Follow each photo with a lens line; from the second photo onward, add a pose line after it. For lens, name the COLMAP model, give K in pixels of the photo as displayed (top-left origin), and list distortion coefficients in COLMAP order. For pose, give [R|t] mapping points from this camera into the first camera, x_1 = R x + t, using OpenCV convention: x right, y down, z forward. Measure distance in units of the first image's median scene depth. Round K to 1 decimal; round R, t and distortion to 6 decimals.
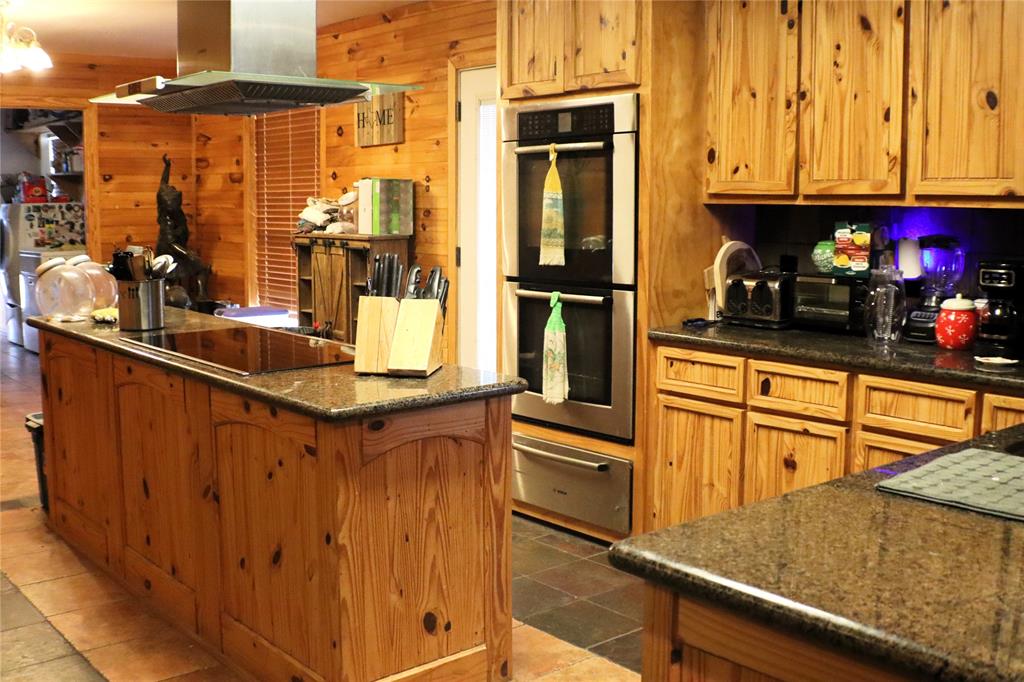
lens RADIAL K [[1068.5, 0, 512.0], [0, 1068.5, 341.0], [0, 0, 1]] dist [-0.161265, 0.035424]
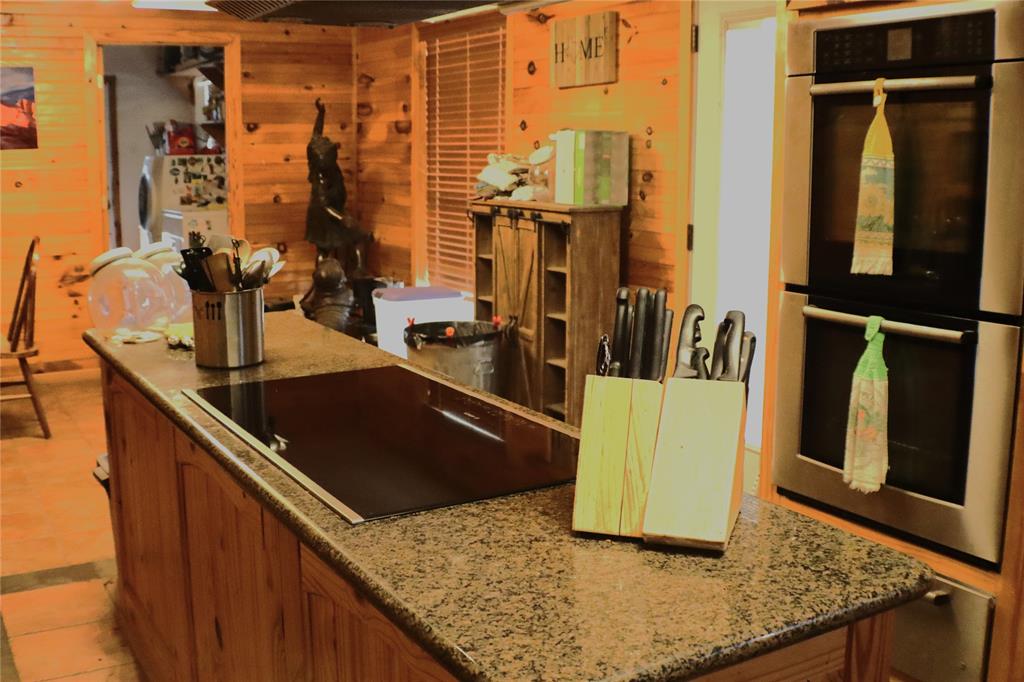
lens RADIAL K [[1089.5, 0, 512.0], [0, 1089.5, 341.0], [0, 0, 1]] dist [-0.174127, 0.035093]
pose [[0.985744, 0.028994, -0.165737, -0.041649], [-0.021714, 0.998725, 0.045569, -0.035491], [0.166846, -0.041321, 0.985117, 0.220094]]
